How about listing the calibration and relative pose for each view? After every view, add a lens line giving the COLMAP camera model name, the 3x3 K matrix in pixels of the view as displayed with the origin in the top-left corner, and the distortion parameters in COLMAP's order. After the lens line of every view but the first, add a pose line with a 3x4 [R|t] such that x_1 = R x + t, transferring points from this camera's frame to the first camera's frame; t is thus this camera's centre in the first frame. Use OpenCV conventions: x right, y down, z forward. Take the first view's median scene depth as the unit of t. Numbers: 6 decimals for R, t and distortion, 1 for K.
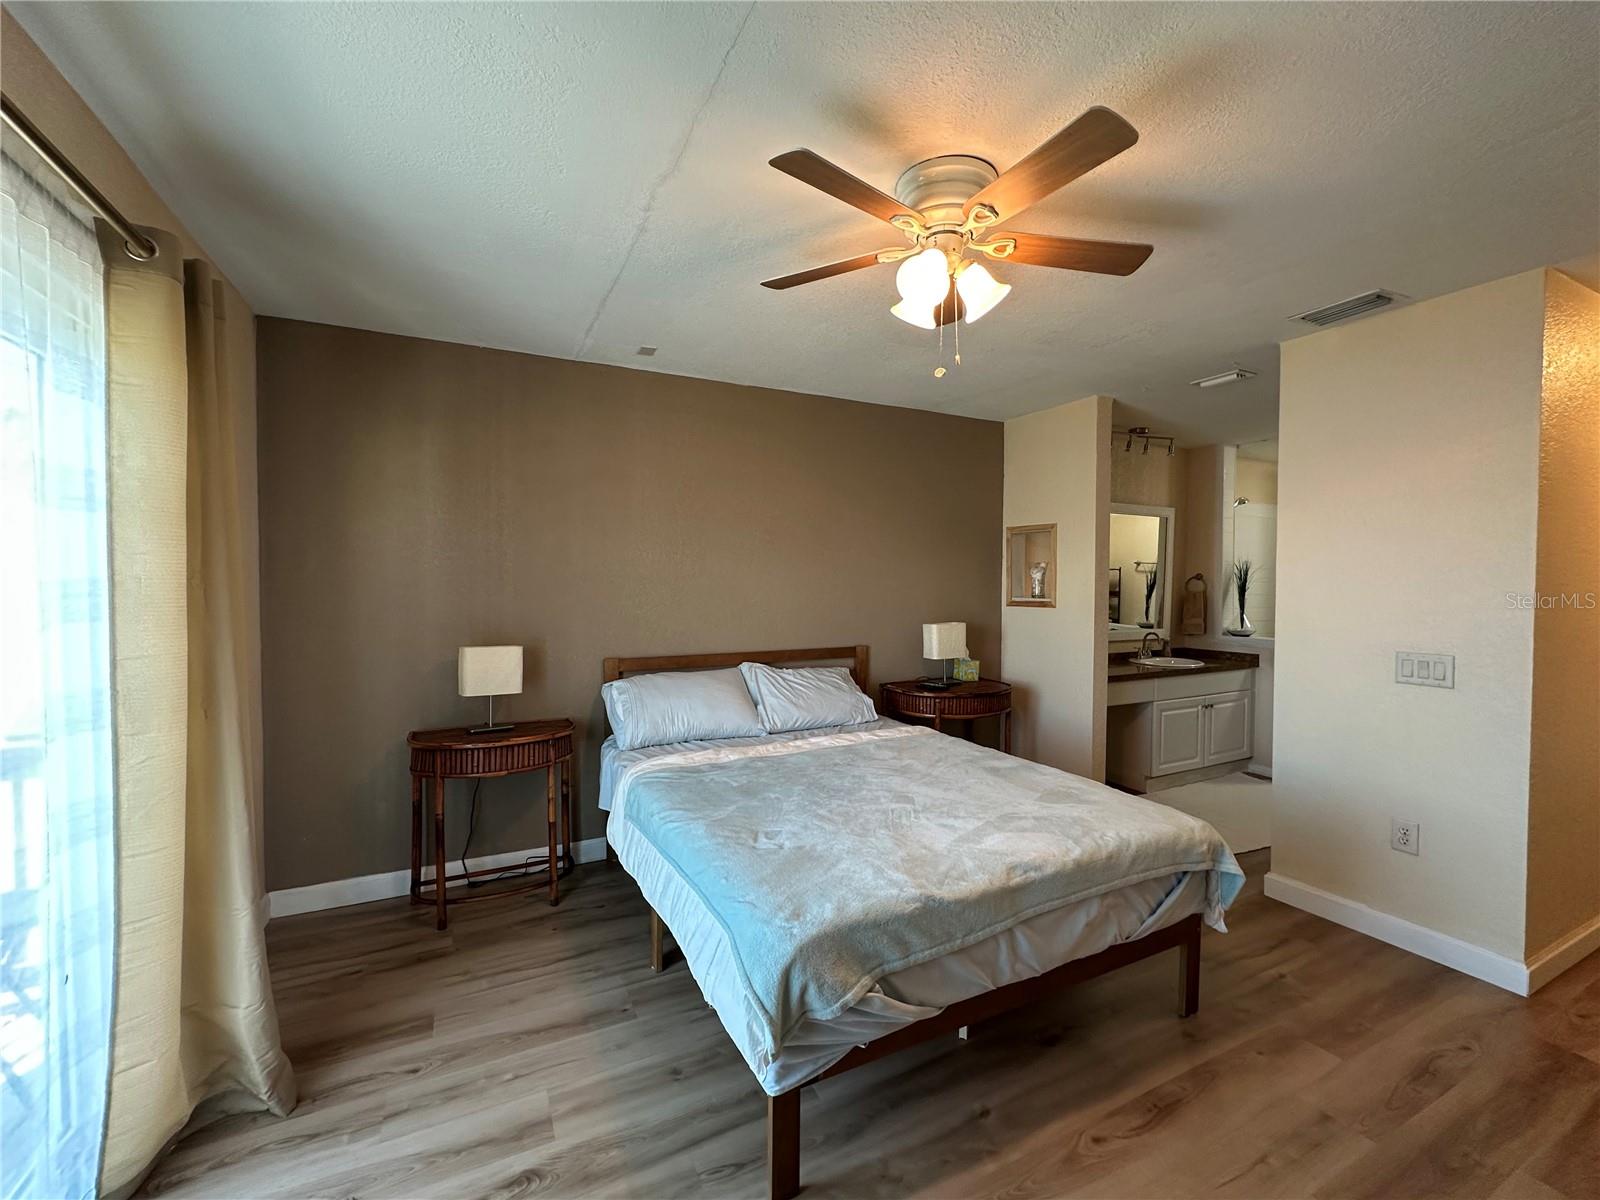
lens RADIAL K [[638.8, 0, 799.3], [0, 638.8, 601.3], [0, 0, 1]] dist [-0.002114, 0.000532]
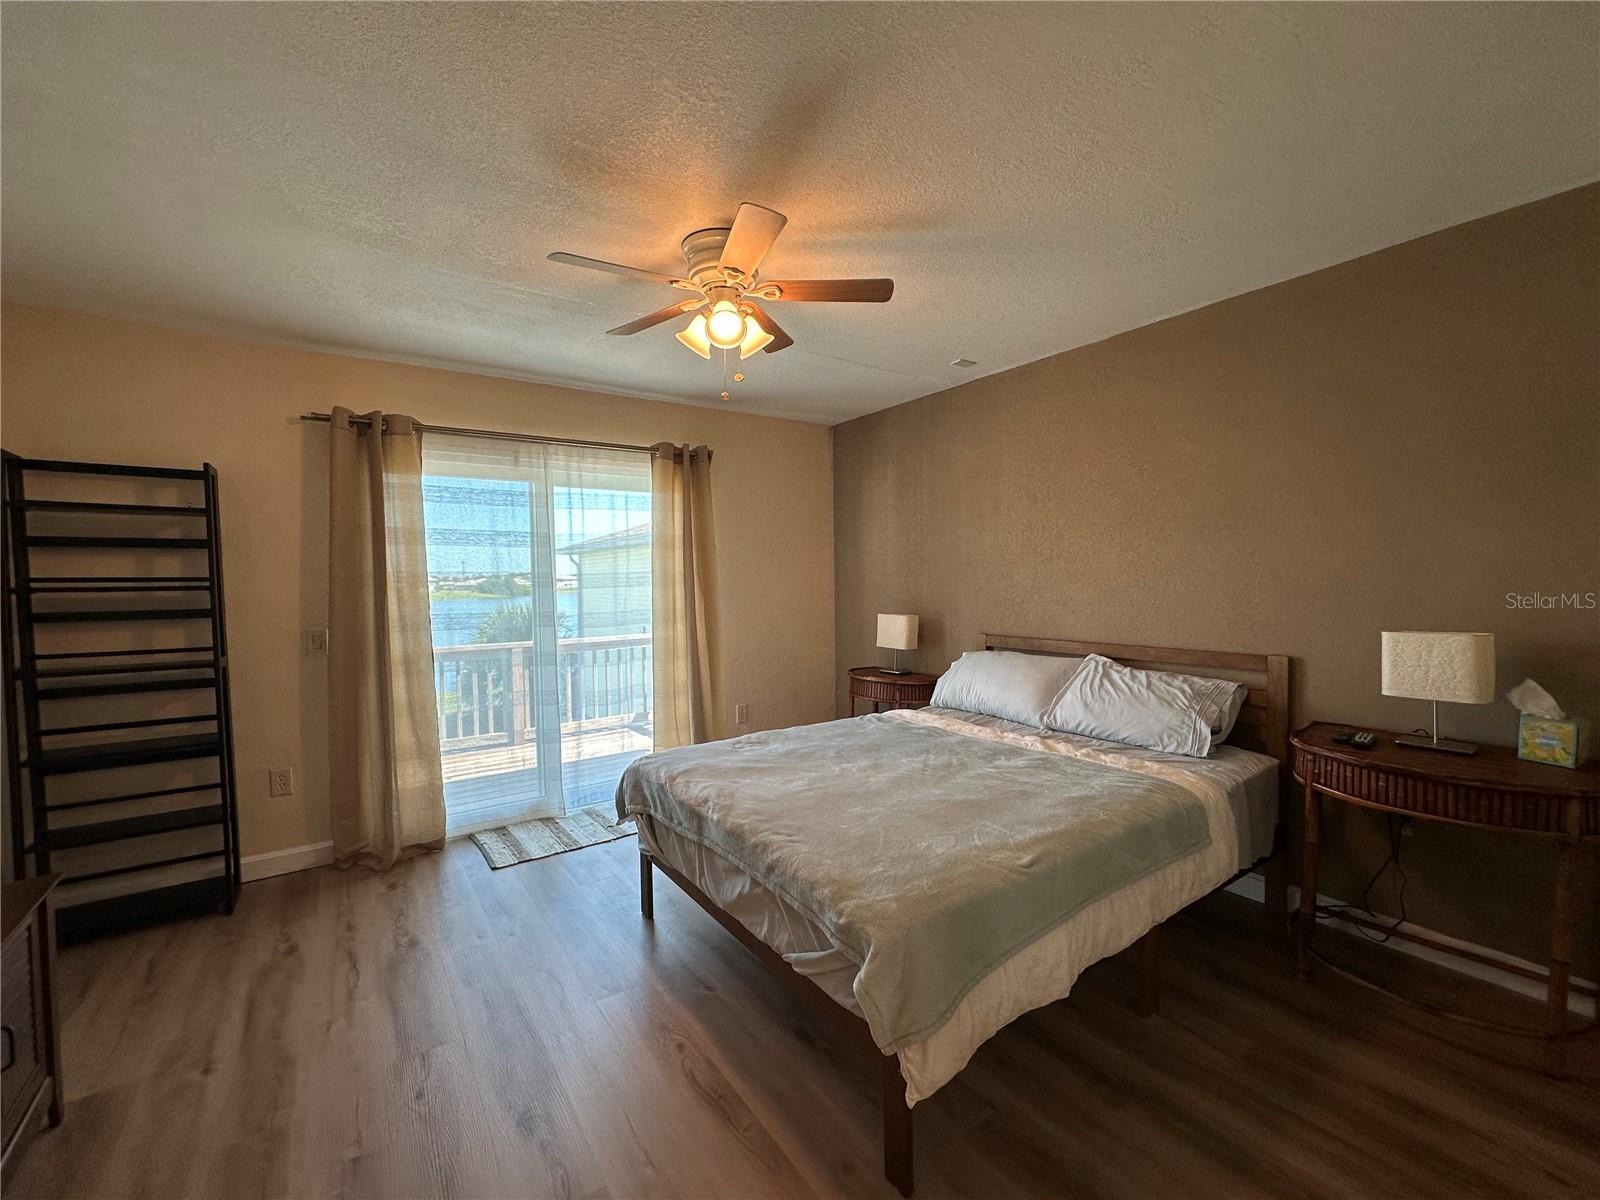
lens RADIAL K [[638.8, 0, 799.3], [0, 638.8, 601.3], [0, 0, 1]] dist [-0.002114, 0.000532]
pose [[0.163458, 0.029632, -0.986105, 0.933425], [-0.016025, 0.999497, 0.027378, 0.005021], [0.986420, 0.011327, 0.163850, 0.585410]]
